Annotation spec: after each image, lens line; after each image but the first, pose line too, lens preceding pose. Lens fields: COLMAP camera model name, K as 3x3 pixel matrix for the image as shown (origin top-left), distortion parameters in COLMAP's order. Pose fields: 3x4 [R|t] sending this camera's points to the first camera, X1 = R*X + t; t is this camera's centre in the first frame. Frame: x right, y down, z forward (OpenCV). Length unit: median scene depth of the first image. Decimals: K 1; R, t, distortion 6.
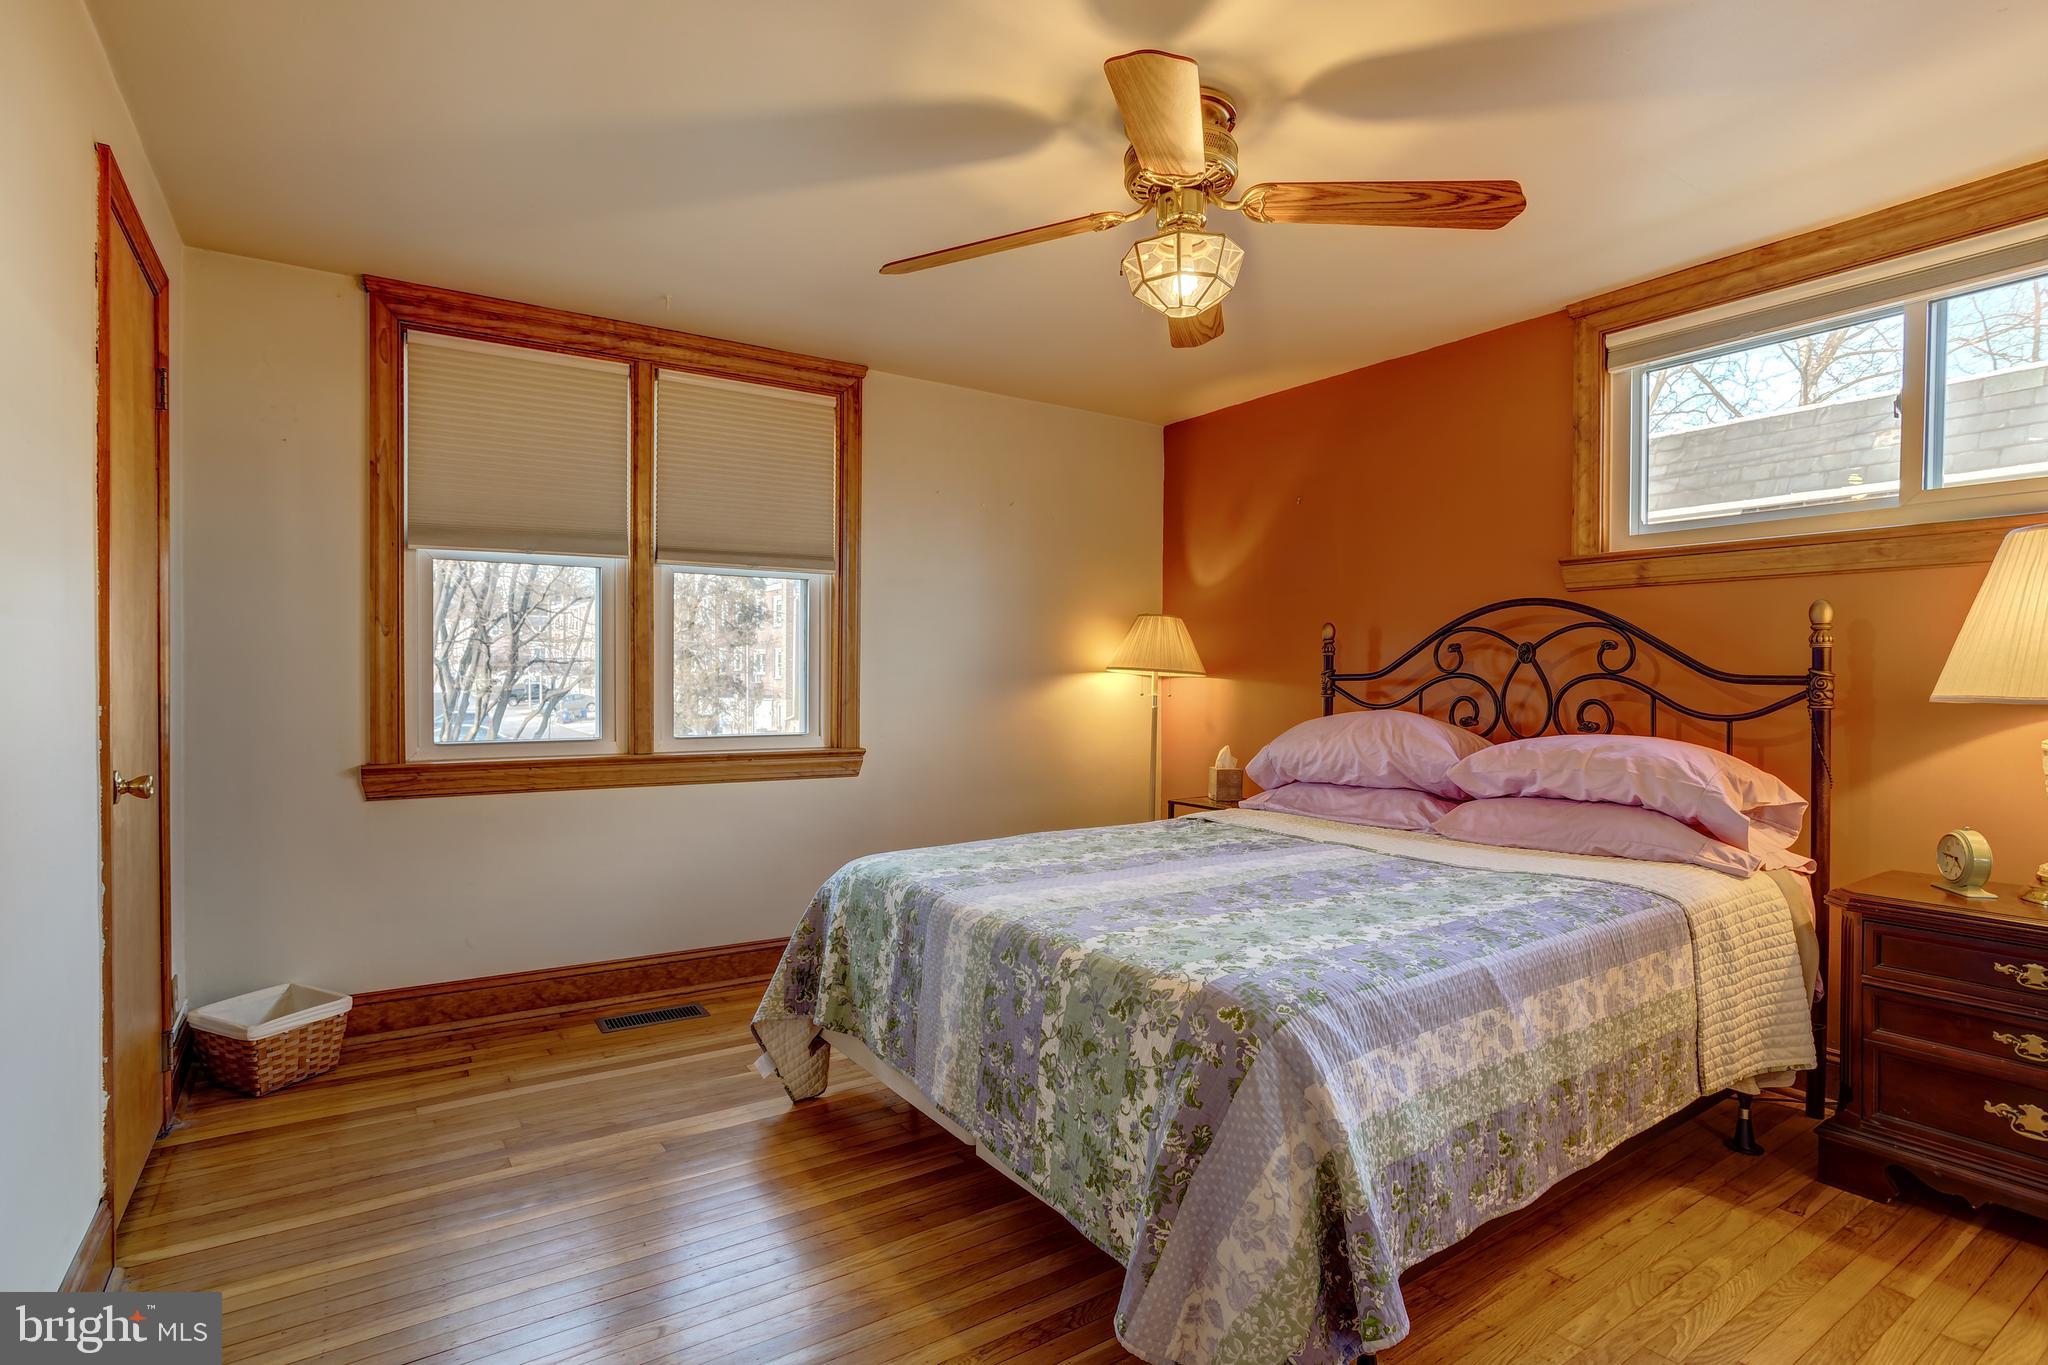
lens RADIAL K [[975.8, 0, 1021.5], [0, 975.8, 694.5], [0, 0, 1]] dist [-0.039795, 0.023256]
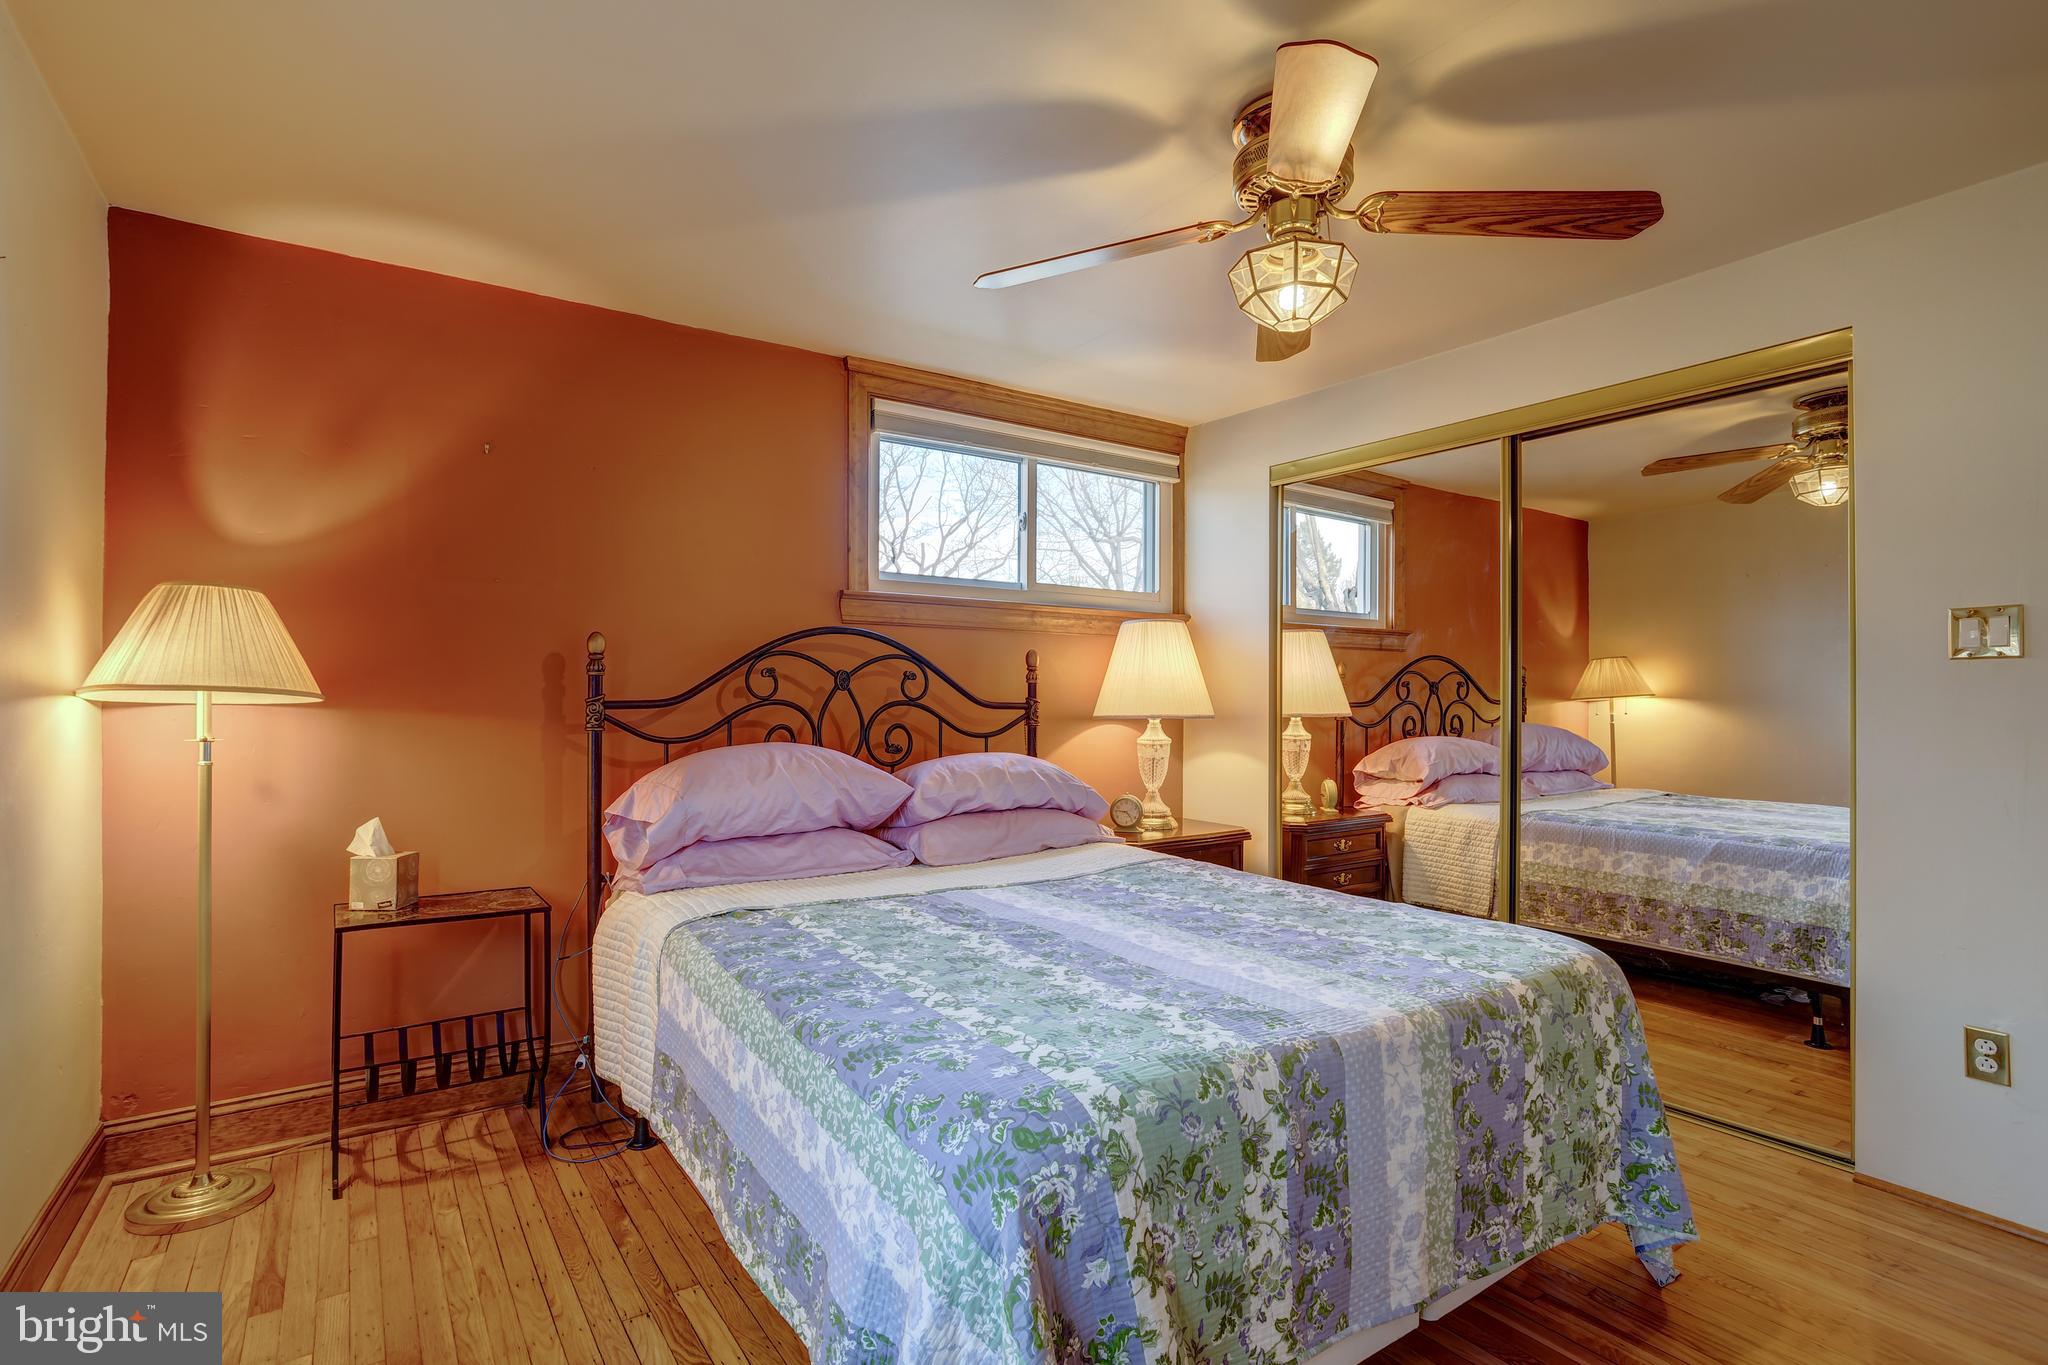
lens RADIAL K [[975.8, 0, 1021.5], [0, 975.8, 694.5], [0, 0, 1]] dist [-0.039795, 0.023256]
pose [[0.028731, 0.005526, 0.999572, -0.623151], [0.017858, 0.999822, -0.006041, -0.023031], [-0.999428, 0.018023, 0.028628, 0.974455]]
